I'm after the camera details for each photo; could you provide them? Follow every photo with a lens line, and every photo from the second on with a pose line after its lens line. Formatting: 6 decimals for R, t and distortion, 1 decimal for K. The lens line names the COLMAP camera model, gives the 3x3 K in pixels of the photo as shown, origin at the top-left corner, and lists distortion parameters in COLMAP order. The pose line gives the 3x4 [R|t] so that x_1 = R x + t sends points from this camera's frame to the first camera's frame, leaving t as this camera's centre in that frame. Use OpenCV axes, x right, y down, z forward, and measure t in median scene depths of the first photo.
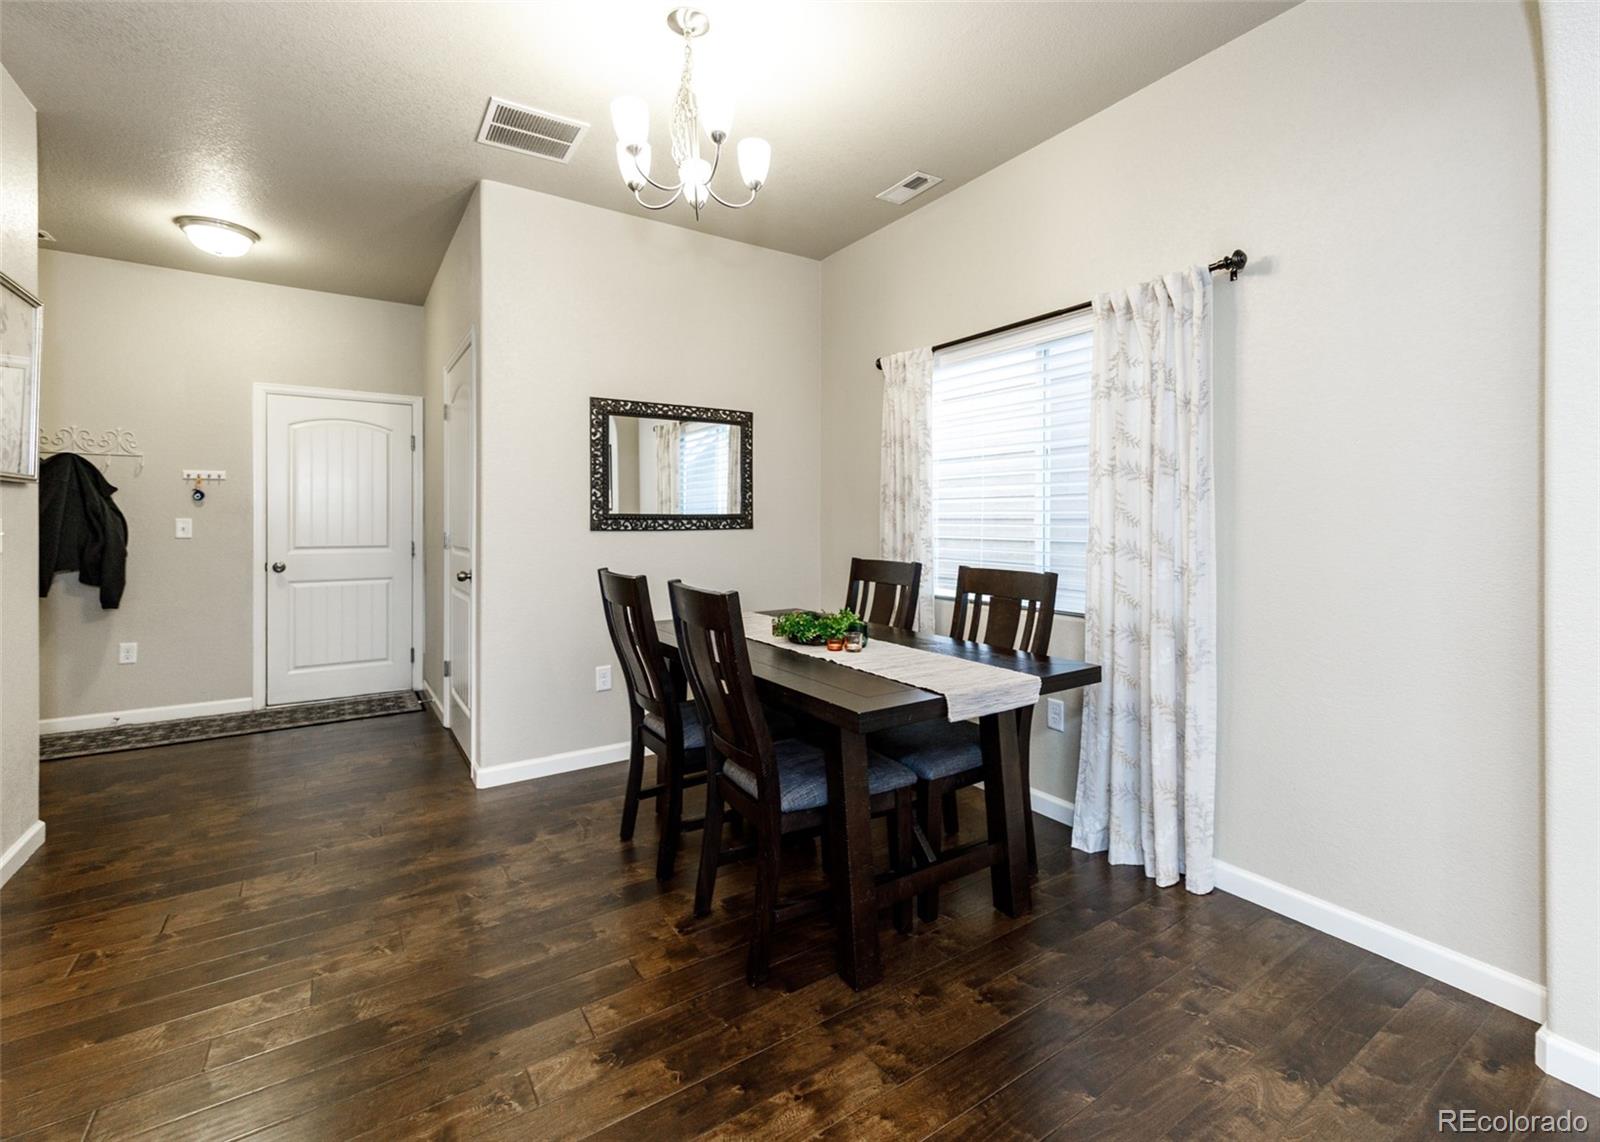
lens RADIAL K [[708.9, 0, 839.1], [0, 708.9, 526.0], [0, 0, 1]] dist [0.007943, -0.001192]
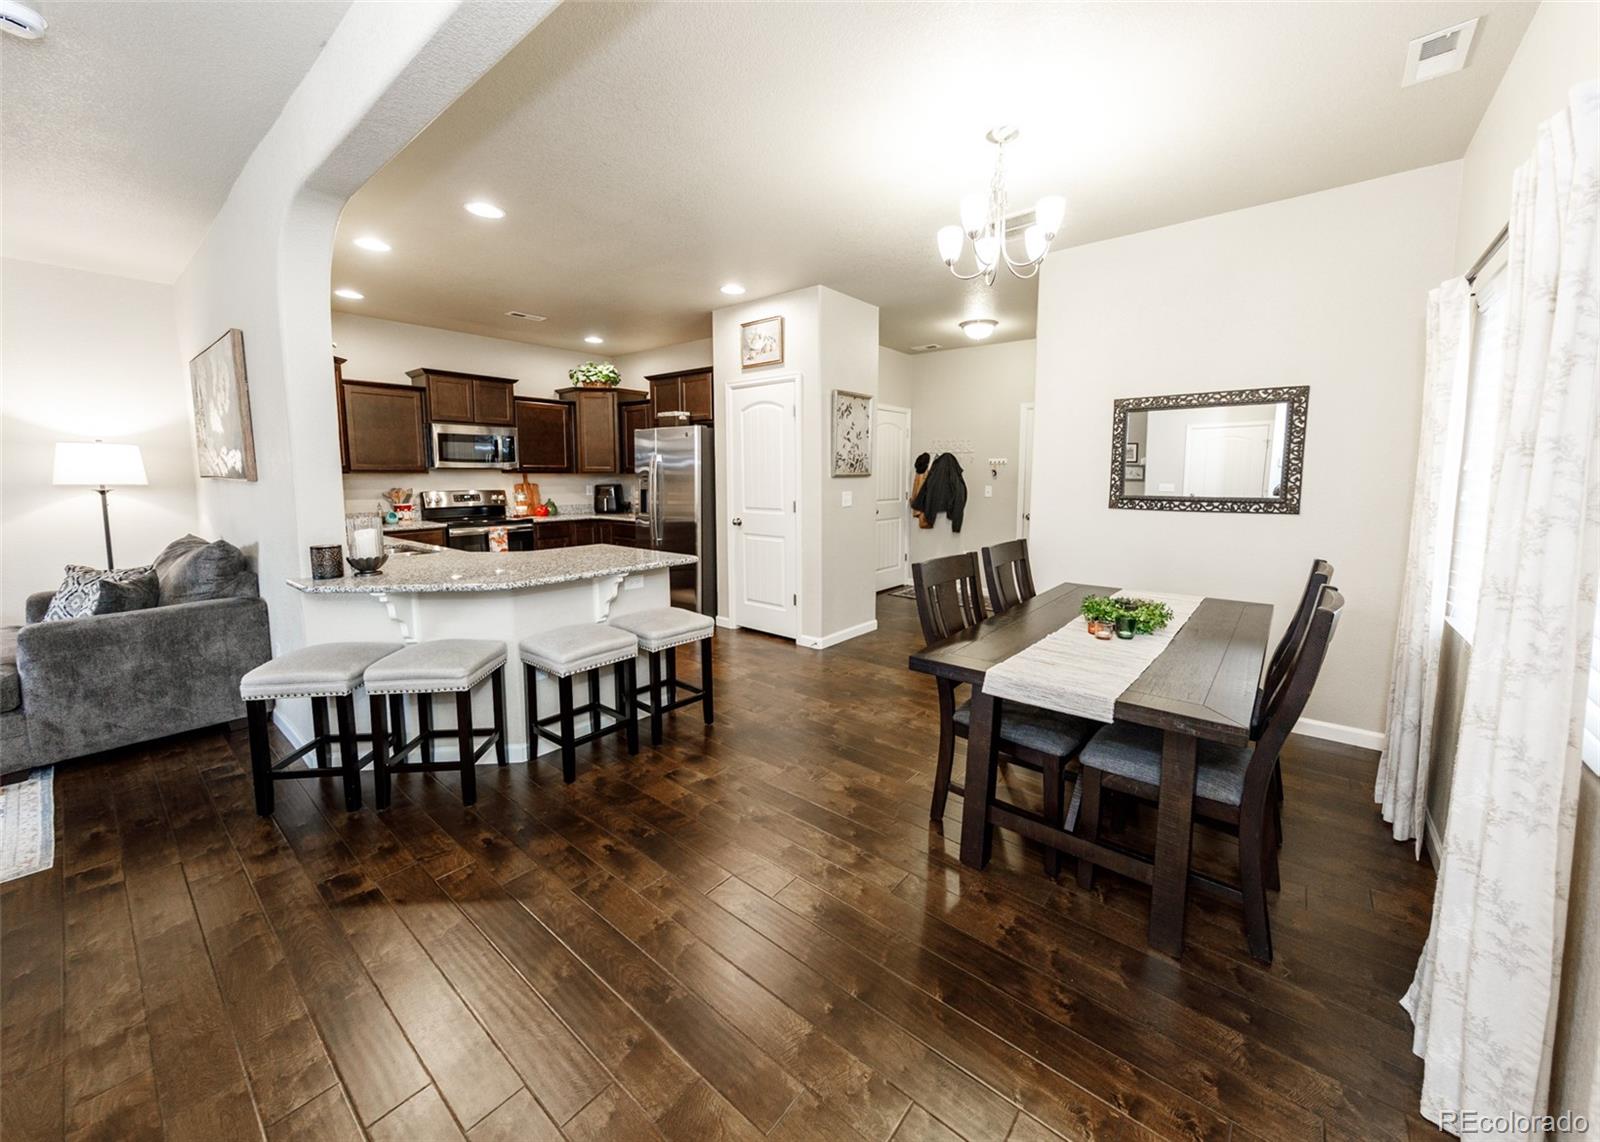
lens RADIAL K [[600.6, 0, 838.5], [0, 600.6, 544.8], [0, 0, 1]] dist [0.004656, -0.000587]
pose [[0.299064, 0.117564, -0.946963, 0.486268], [-0.010235, 0.992720, 0.120012, -0.048692], [0.954178, -0.026199, 0.298090, 0.213019]]
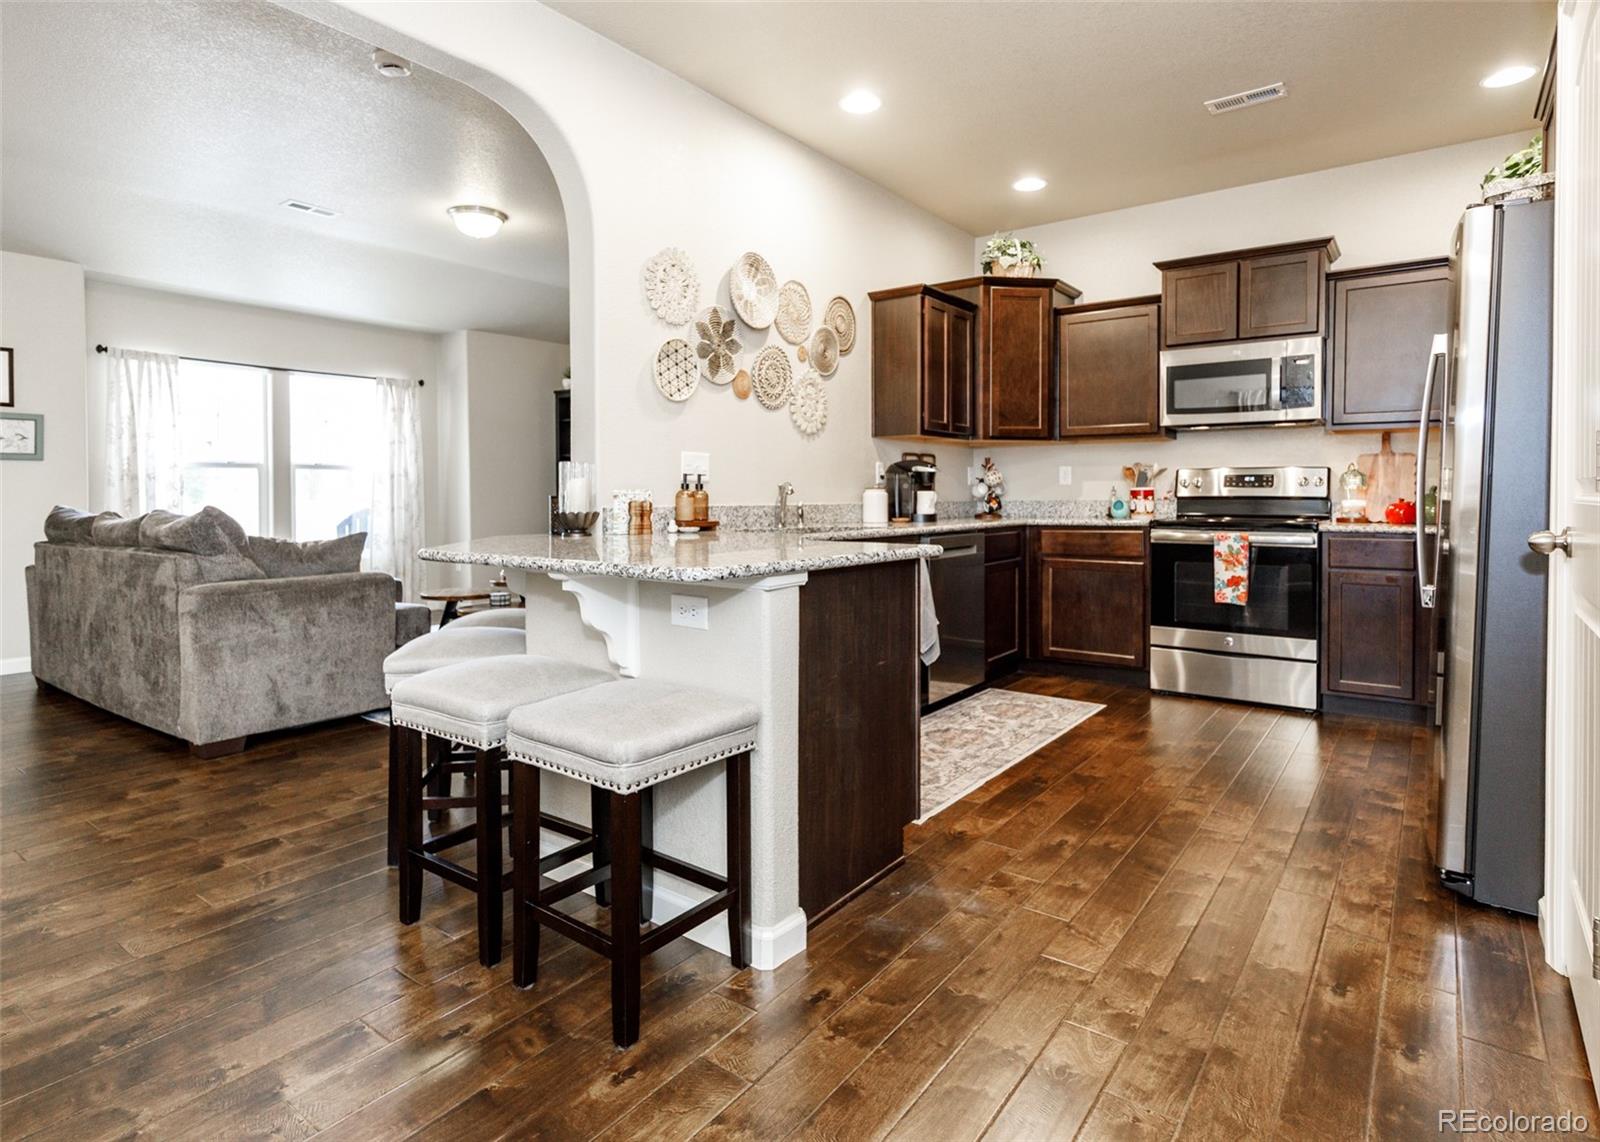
lens RADIAL K [[860.2, 0, 811.1], [0, 860.2, 510.4], [0, 0, 1]] dist [0.013854, -0.003335]
pose [[-0.949107, 0.010616, -0.314774, -0.319285], [0.001524, 0.999575, 0.029115, 0.032431], [0.314949, 0.027154, -0.948720, 0.725188]]
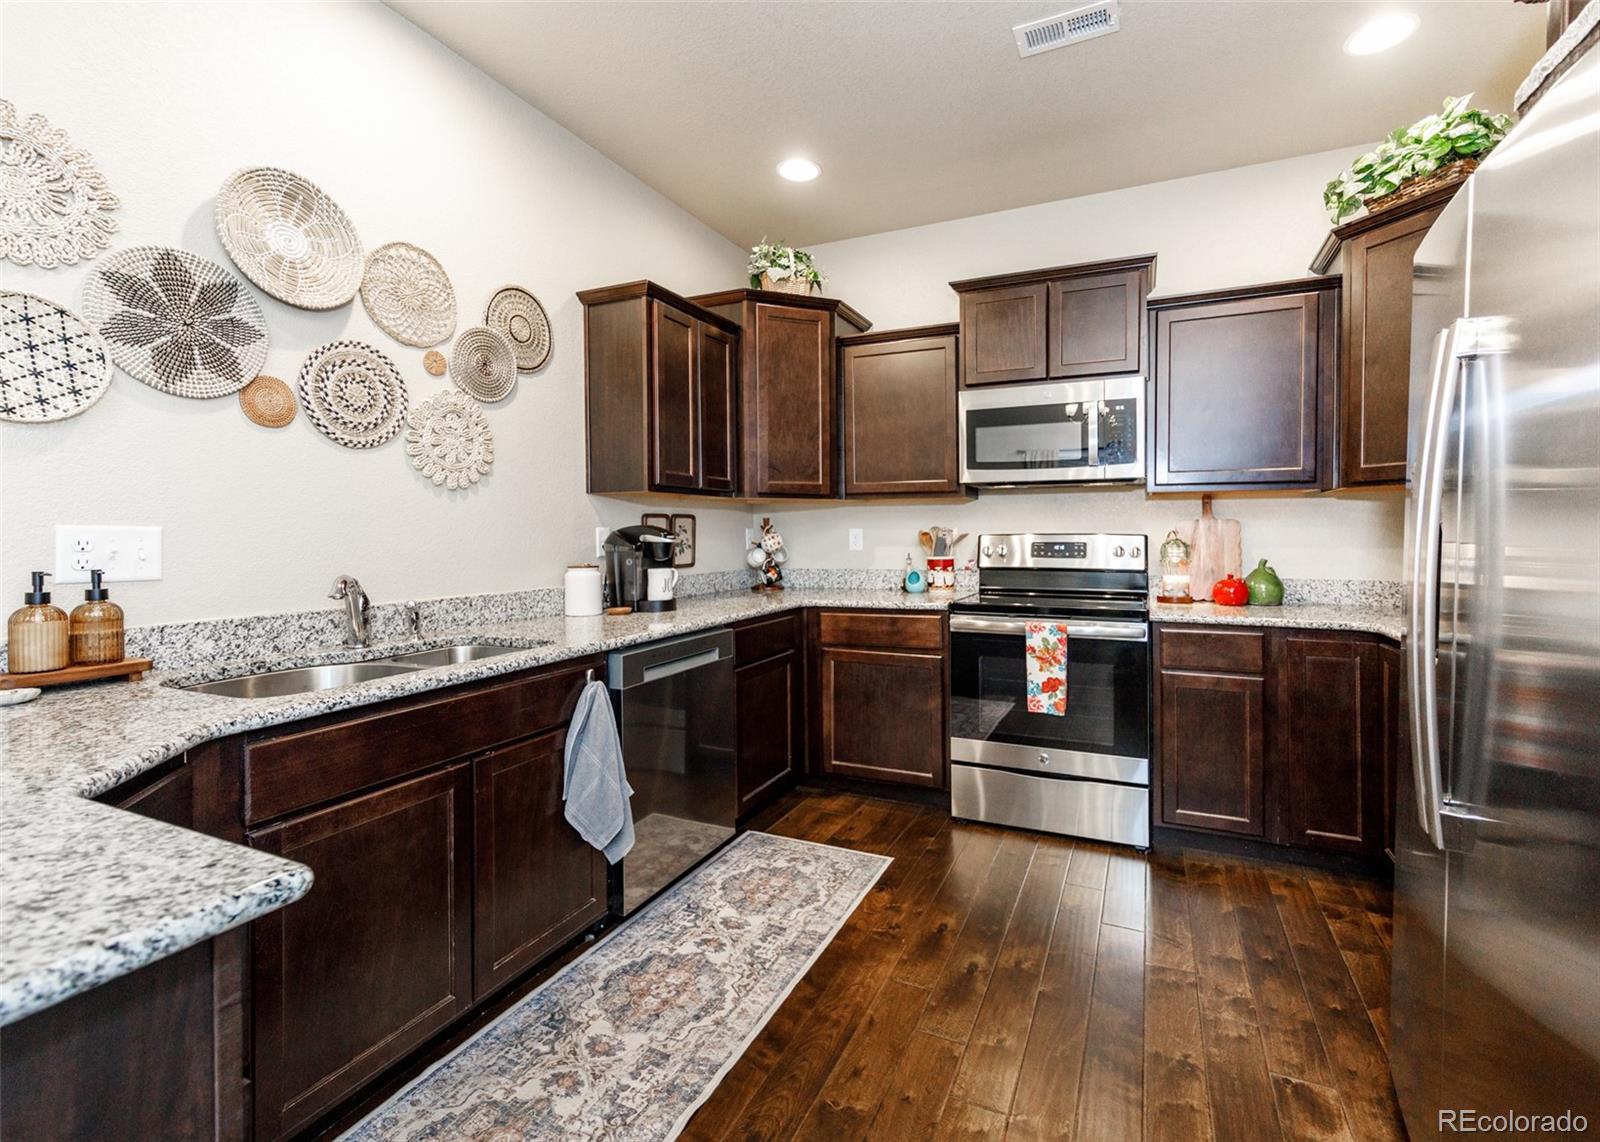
lens RADIAL K [[708.9, 0, 849.9], [0, 708.9, 539.0], [0, 0, 1]] dist [0.007943, -0.001192]
pose [[-0.852858, 0.012074, -0.522003, -0.637168], [0.002594, 0.999818, 0.018888, -0.002352], [0.522136, 0.014755, -0.852735, 0.352568]]
